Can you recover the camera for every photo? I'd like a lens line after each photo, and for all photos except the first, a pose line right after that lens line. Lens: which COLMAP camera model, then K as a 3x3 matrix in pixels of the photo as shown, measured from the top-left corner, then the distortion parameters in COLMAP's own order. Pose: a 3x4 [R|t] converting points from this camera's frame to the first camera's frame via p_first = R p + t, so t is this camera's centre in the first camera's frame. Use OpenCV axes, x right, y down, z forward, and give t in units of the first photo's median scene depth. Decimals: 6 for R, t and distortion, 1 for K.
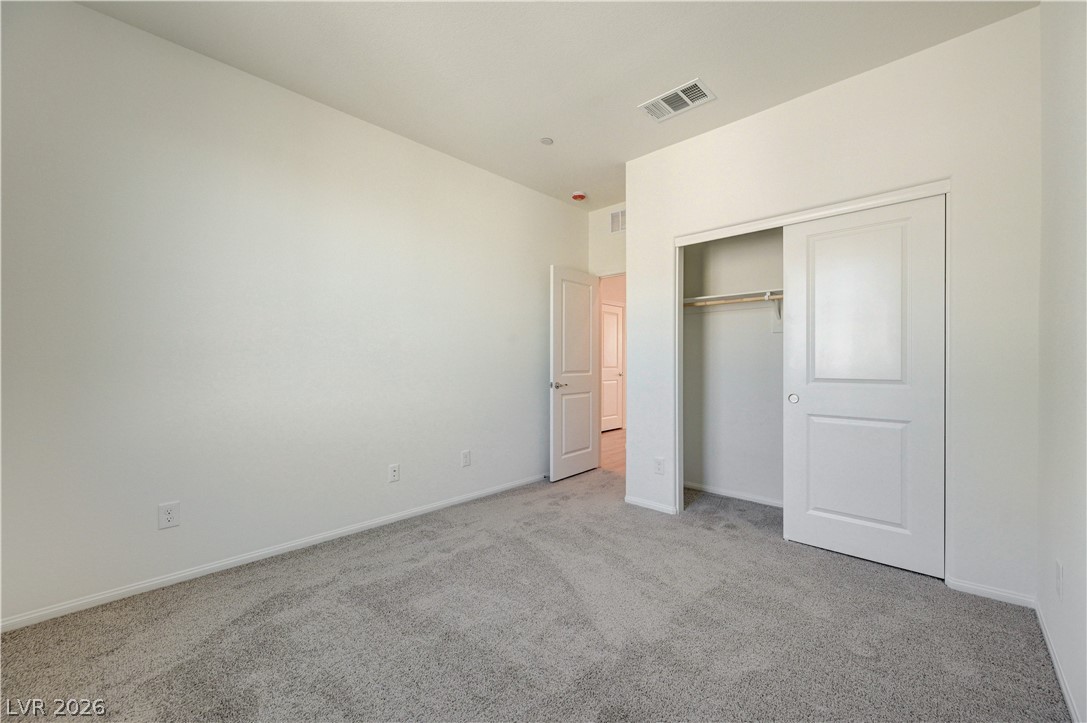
lens RADIAL K [[426.2, 0, 550.9], [0, 426.2, 357.7], [0, 0, 1]] dist [-0.000539, 0.000302]
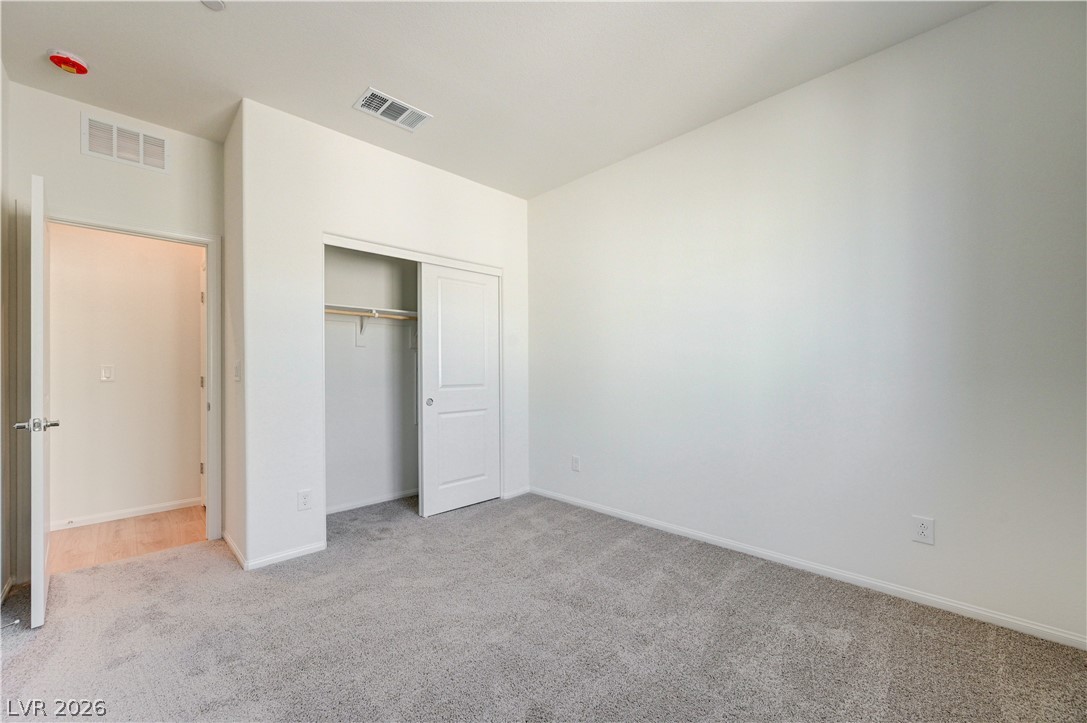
lens RADIAL K [[426.2, 0, 549.6], [0, 426.2, 362.0], [0, 0, 1]] dist [-0.000539, 0.000302]
pose [[0.040708, 0.018381, 0.999002, -0.689674], [-0.005570, 0.999819, -0.018170, -0.001939], [-0.999156, -0.004824, 0.040803, 0.610636]]
